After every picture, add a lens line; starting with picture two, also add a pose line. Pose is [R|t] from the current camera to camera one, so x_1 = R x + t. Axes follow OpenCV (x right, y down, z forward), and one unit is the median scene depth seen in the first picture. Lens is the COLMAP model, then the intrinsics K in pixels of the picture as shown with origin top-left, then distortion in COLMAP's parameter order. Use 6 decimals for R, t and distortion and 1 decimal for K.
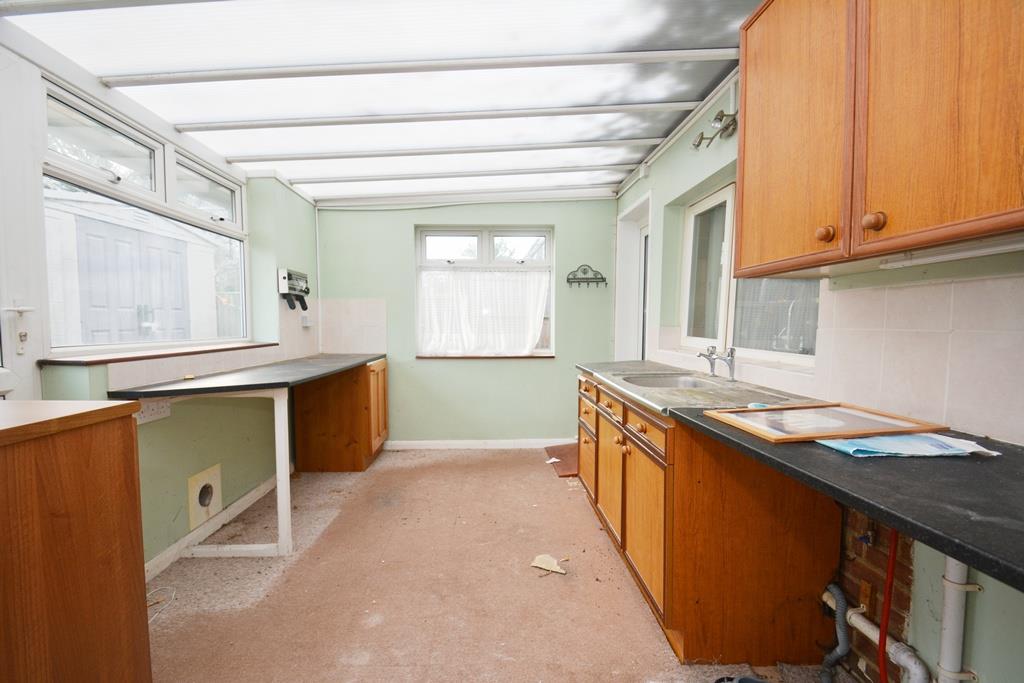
lens RADIAL K [[449.4, 0, 488.3], [0, 449.4, 356.4], [0, 0, 1]] dist [-0.002004, -0.000692]
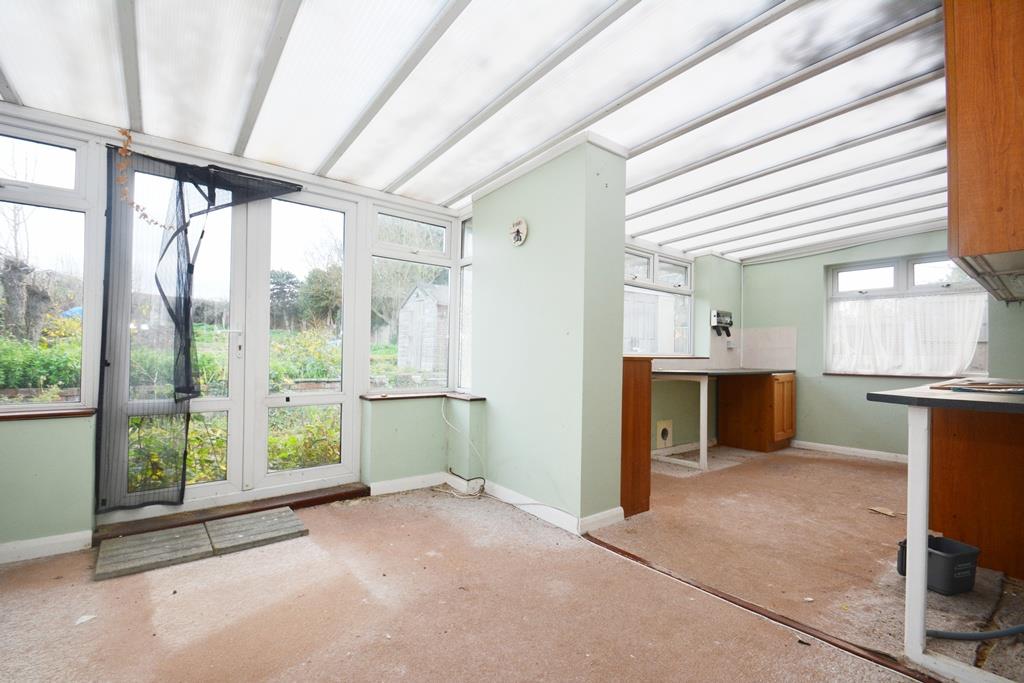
lens RADIAL K [[449.4, 0, 511.5], [0, 449.4, 352.2], [0, 0, 1]] dist [-0.002004, -0.000692]
pose [[0.627771, -0.001981, -0.778396, 0.301599], [-0.065050, 0.996365, -0.054998, 0.078412], [0.775676, 0.085161, 0.625360, -0.489551]]
